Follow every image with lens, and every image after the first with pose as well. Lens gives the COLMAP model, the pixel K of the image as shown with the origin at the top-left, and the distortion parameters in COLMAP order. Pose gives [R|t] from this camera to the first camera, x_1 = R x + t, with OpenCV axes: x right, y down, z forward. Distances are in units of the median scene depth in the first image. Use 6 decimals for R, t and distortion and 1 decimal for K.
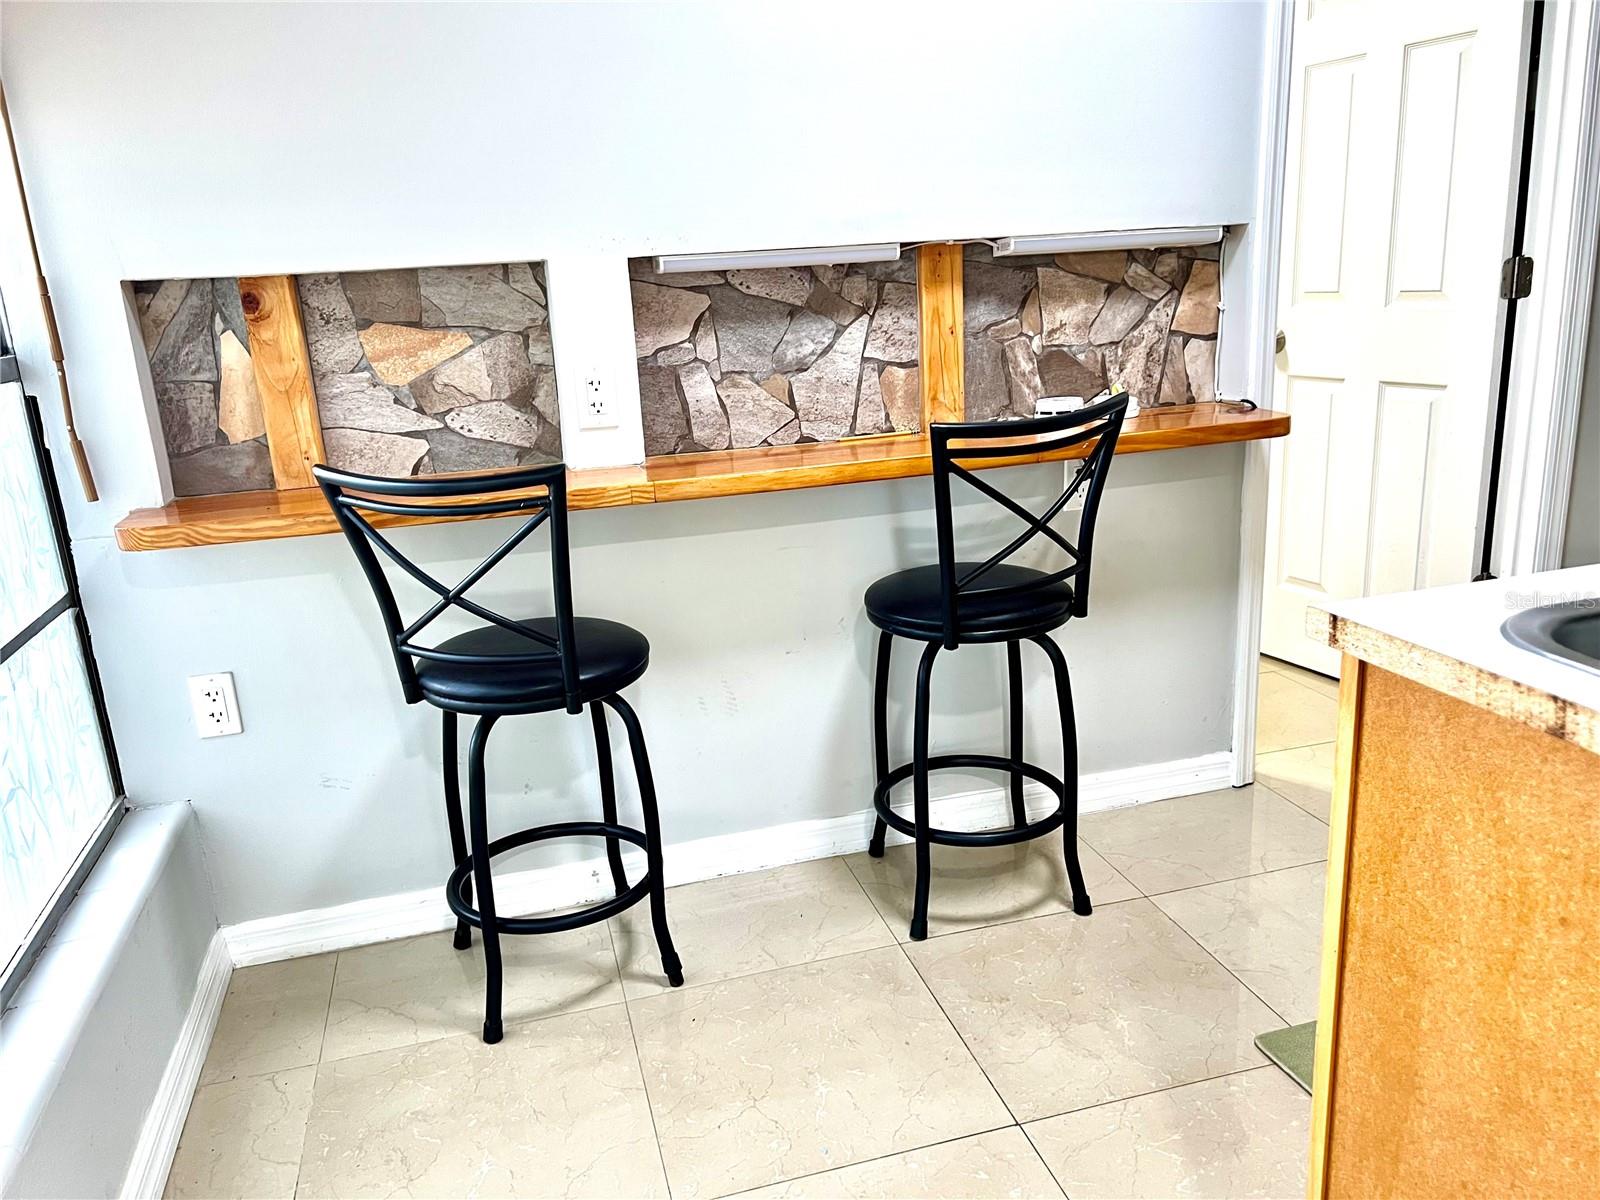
lens RADIAL K [[1213.5, 0, 795.9], [0, 1213.5, 603.9], [0, 0, 1]] dist [0.061725, -0.036543]
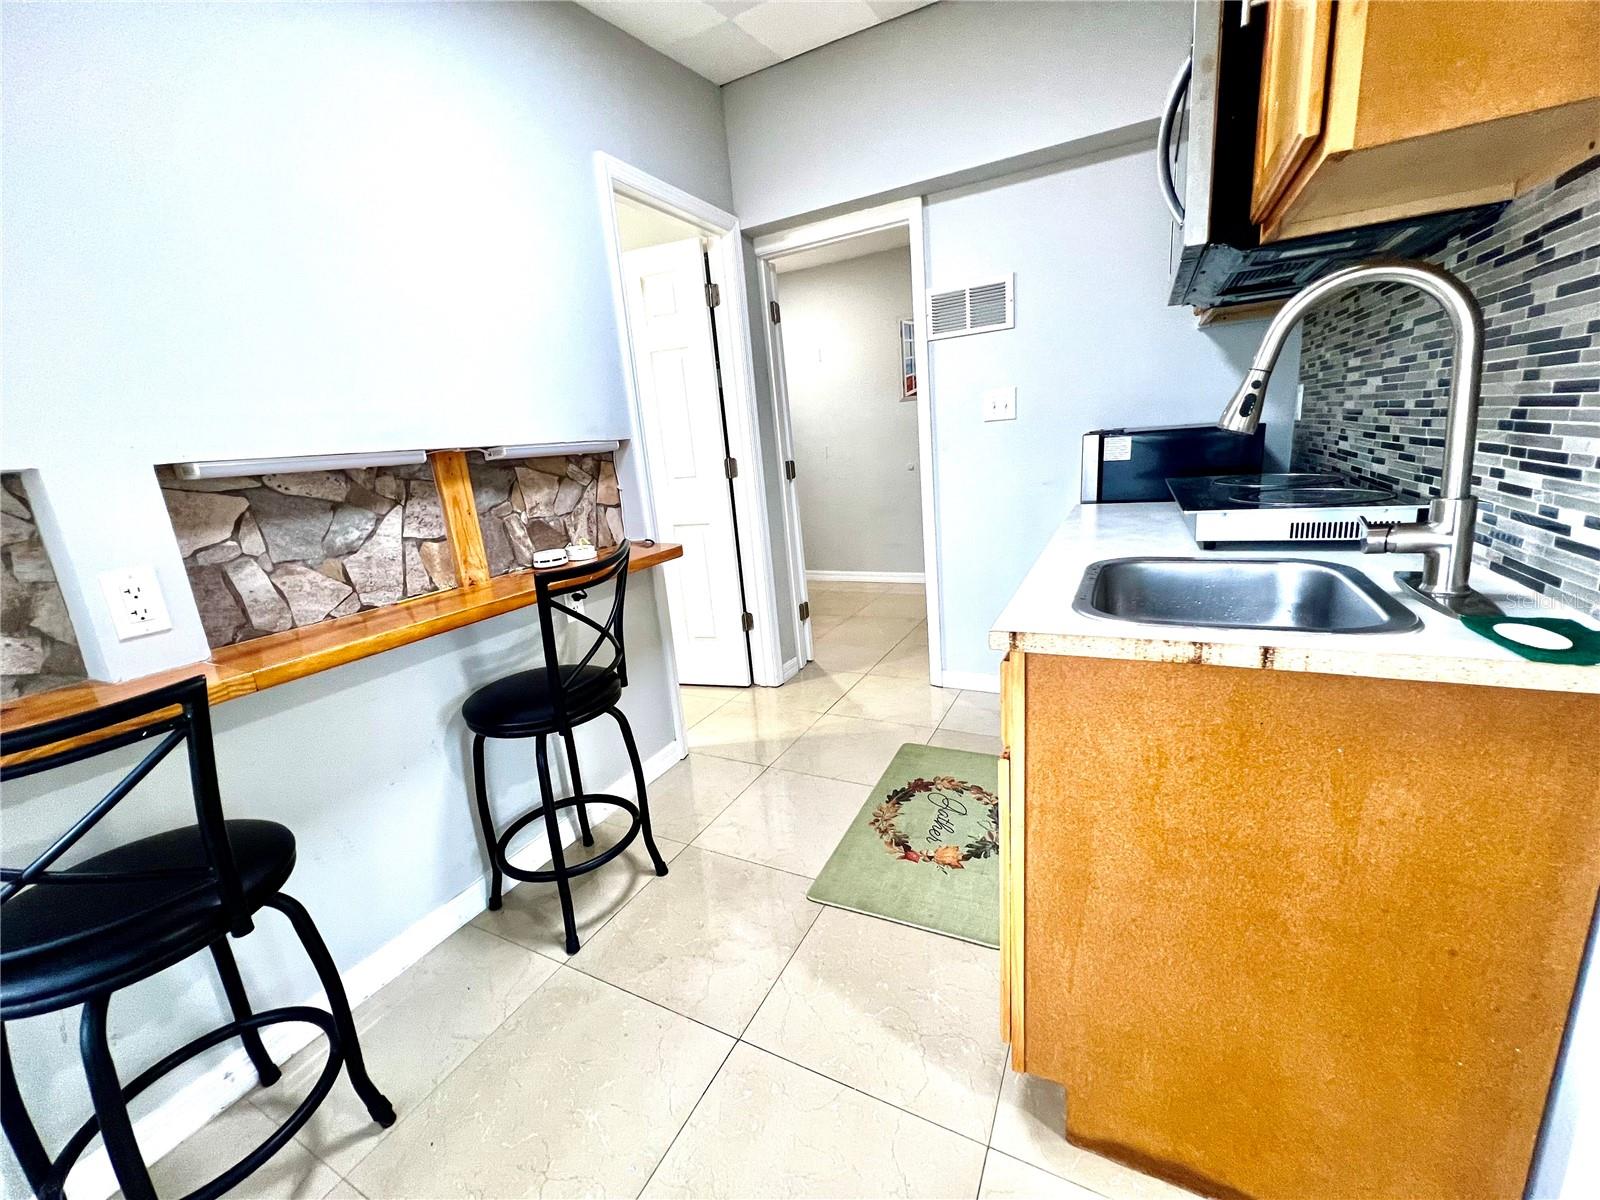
lens RADIAL K [[645.2, 0, 794.9], [0, 645.2, 593.1], [0, 0, 1]] dist [0.002914, -0.000026]
pose [[0.677289, -0.170500, 0.715688, -0.165926], [0.240009, 0.970762, 0.004136, -0.050686], [-0.695468, 0.168971, 0.698408, 0.252437]]
